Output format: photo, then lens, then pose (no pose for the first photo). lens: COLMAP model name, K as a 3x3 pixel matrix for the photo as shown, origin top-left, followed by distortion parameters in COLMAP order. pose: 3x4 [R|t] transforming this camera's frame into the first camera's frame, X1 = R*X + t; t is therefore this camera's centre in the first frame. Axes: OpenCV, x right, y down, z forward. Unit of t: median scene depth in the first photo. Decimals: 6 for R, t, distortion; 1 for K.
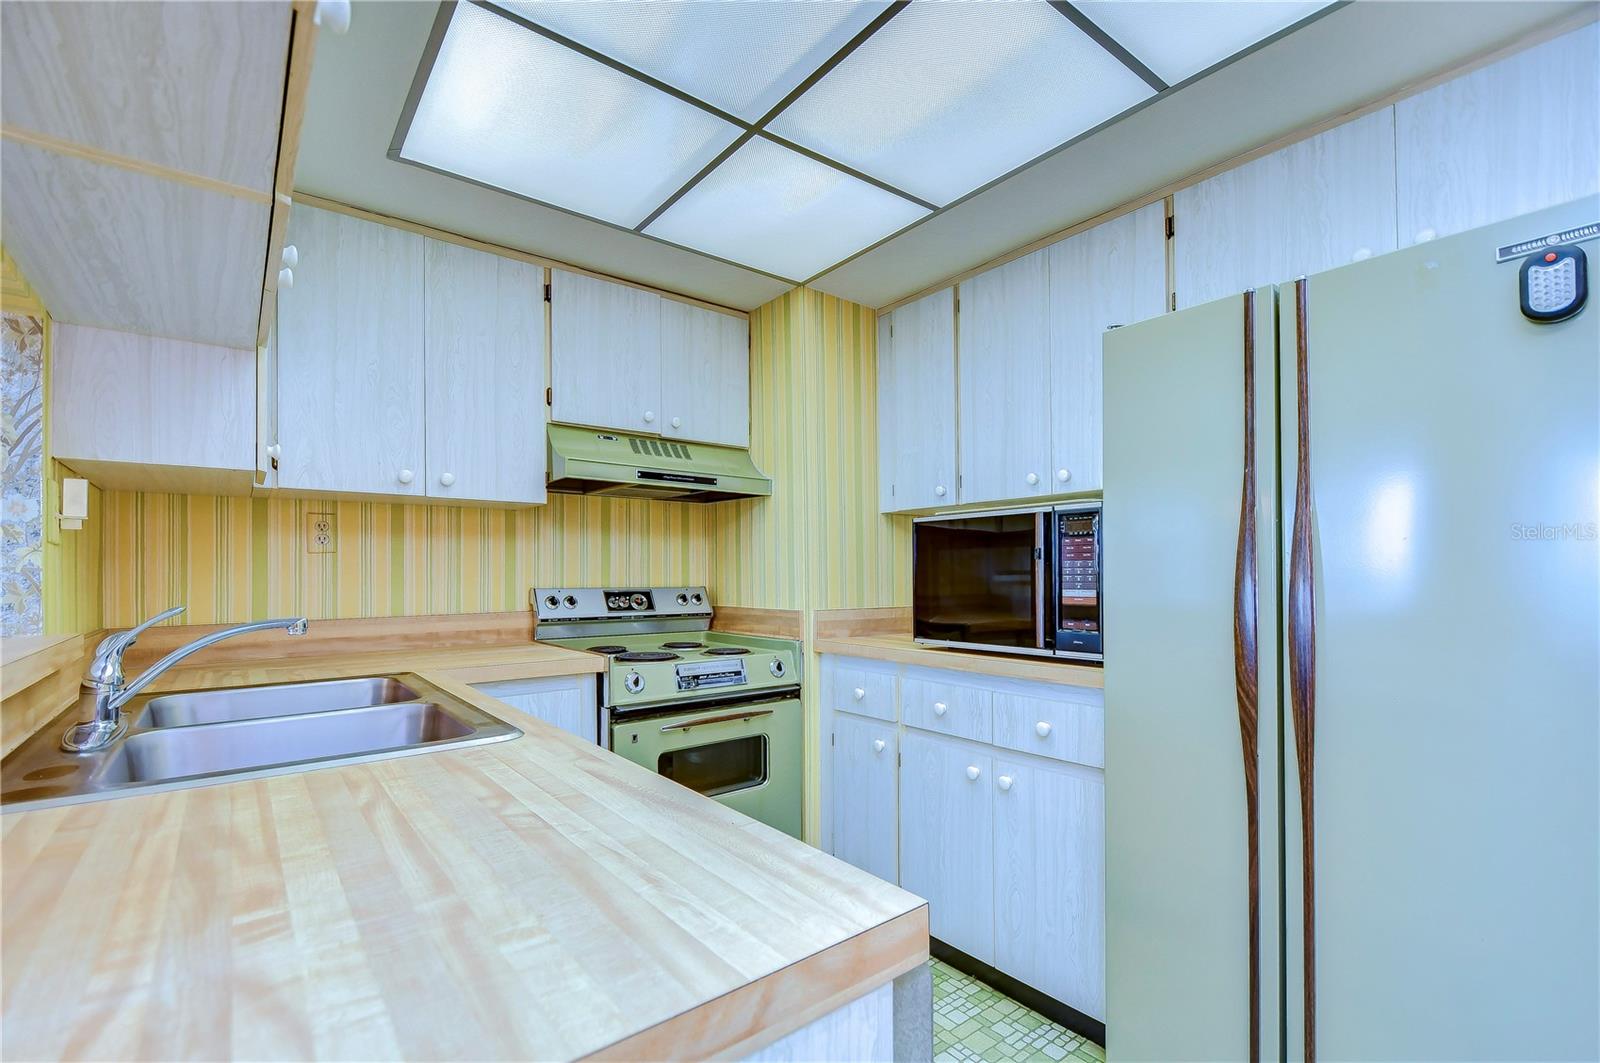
lens RADIAL K [[703.8, 0, 799.7], [0, 703.8, 563.1], [0, 0, 1]] dist [0.002221, -0.000552]
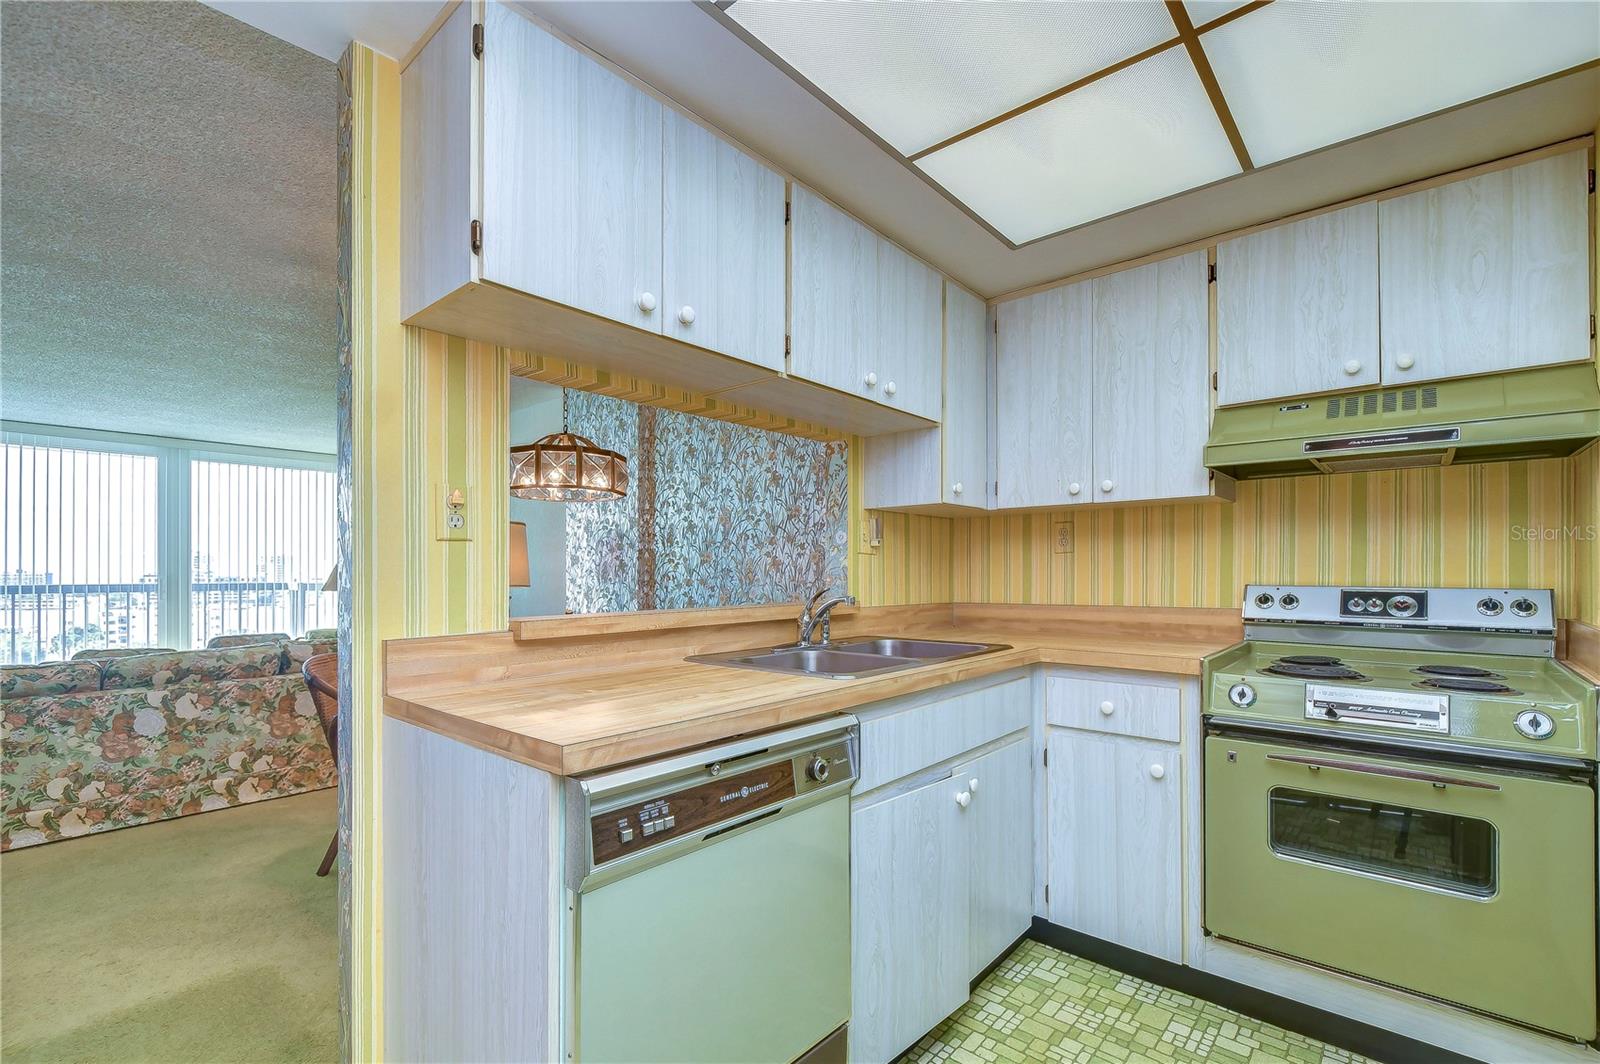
lens RADIAL K [[698.3, 0, 795.3], [0, 698.3, 565.3], [0, 0, 1]] dist [0.001775, 0.000118]
pose [[0.192470, -0.005794, -0.981286, 0.460202], [0.016263, 0.999864, -0.002714, 0.003066], [0.981168, -0.015437, 0.192538, 0.264807]]
